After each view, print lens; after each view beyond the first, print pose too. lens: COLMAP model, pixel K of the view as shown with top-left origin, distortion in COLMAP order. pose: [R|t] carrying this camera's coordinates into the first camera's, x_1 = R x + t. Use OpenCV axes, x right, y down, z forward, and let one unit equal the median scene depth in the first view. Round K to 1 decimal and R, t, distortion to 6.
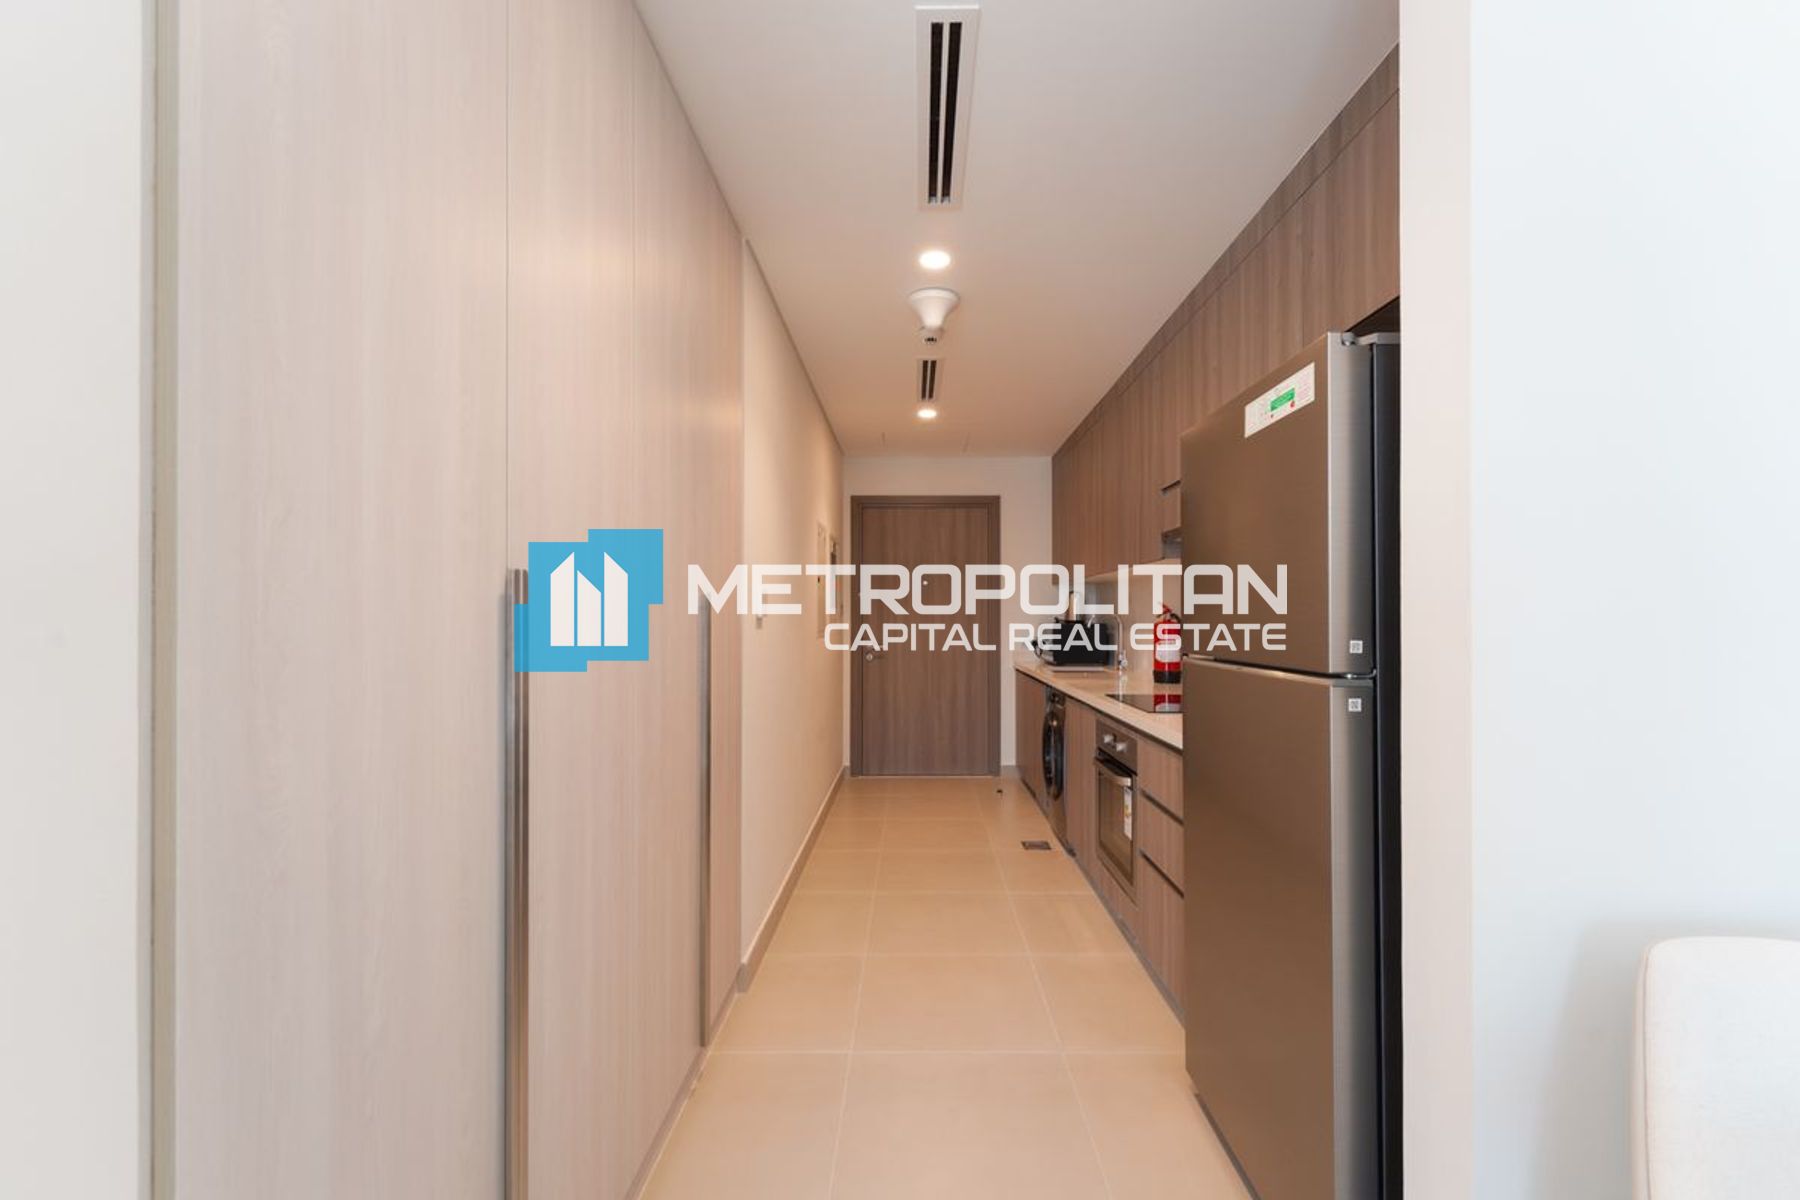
lens RADIAL K [[735.1, 0, 898.0], [0, 735.1, 607.0], [0, 0, 1]] dist [0.007234, -0.002671]
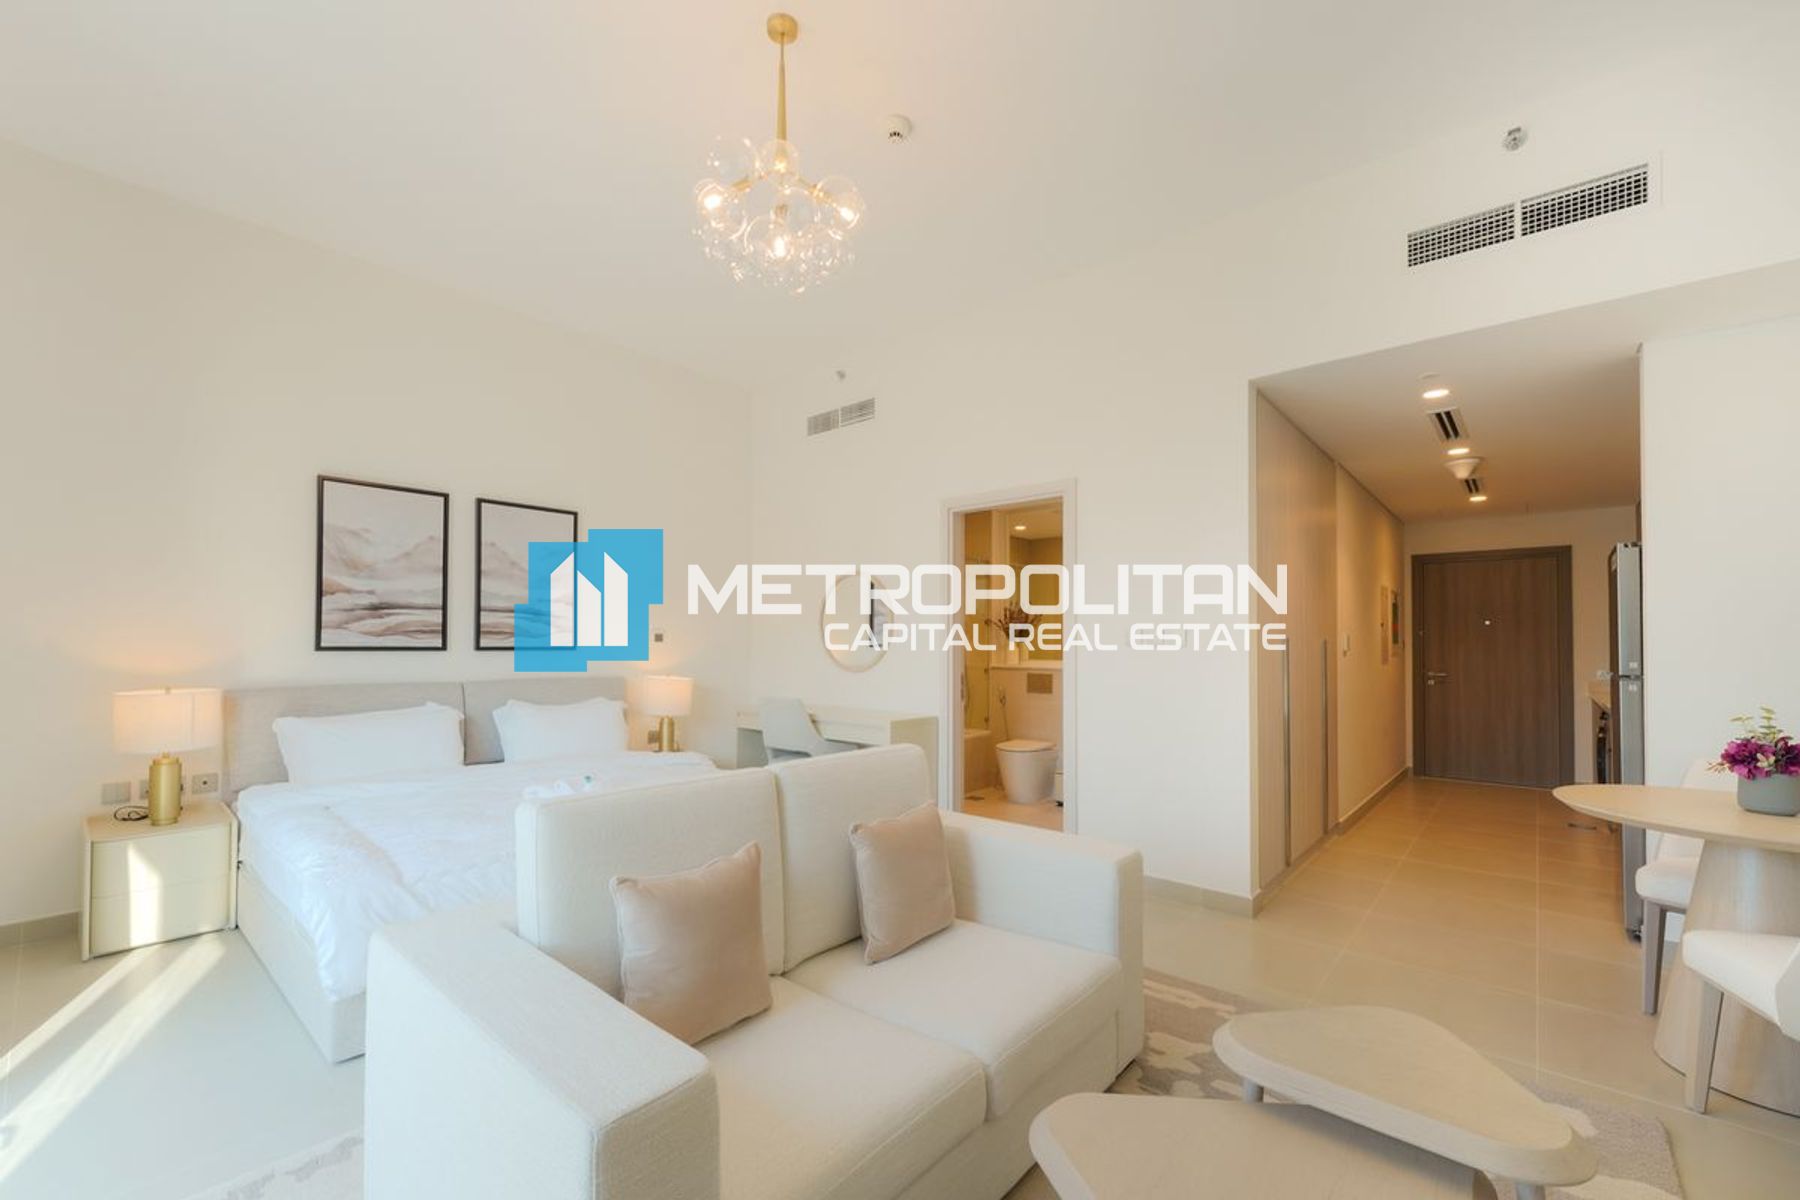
lens RADIAL K [[735.1, 0, 884.8], [0, 735.1, 634.4], [0, 0, 1]] dist [0.007234, -0.002671]
pose [[0.765935, -0.010318, -0.642835, 0.059935], [0.002782, 0.999915, -0.012735, -0.001675], [0.642911, 0.007966, 0.765899, -0.591902]]
